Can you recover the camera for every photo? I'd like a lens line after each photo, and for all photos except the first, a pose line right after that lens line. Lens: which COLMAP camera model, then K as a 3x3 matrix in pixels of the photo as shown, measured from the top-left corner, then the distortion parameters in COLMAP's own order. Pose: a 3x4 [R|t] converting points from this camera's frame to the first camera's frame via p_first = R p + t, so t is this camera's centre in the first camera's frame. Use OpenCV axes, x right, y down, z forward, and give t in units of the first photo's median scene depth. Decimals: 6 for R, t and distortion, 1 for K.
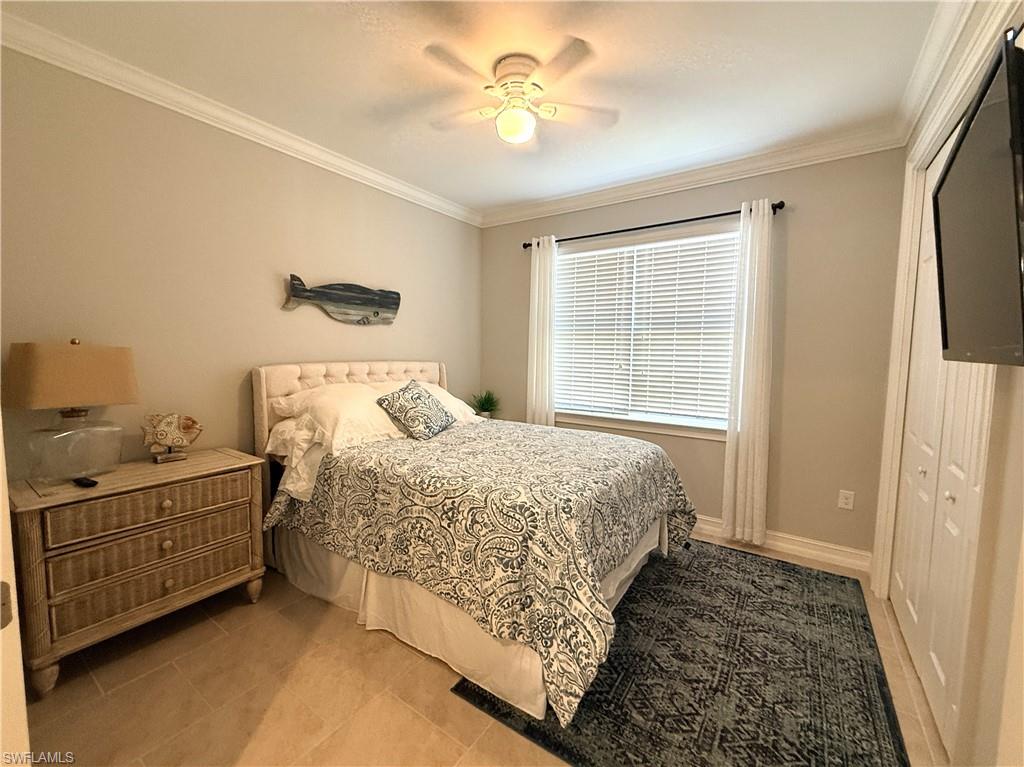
lens RADIAL K [[408.5, 0, 511.8], [0, 408.5, 381.8], [0, 0, 1]] dist [-0.000467, 0.000093]
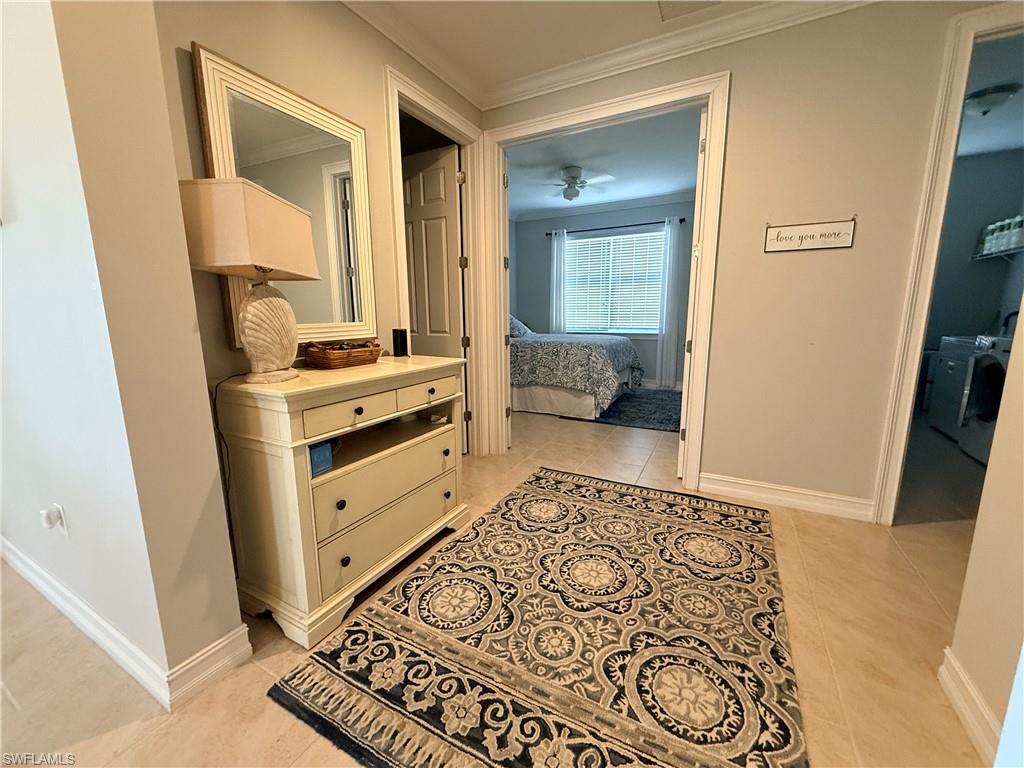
lens RADIAL K [[408.8, 0, 509.8], [0, 408.8, 382.4], [0, 0, 1]] dist [-0.000028, 0.000236]
pose [[0.992193, -0.042329, 0.117305, -0.566949], [0.030851, 0.994709, 0.097995, 0.177889], [-0.120832, -0.093611, 0.988249, -1.178662]]
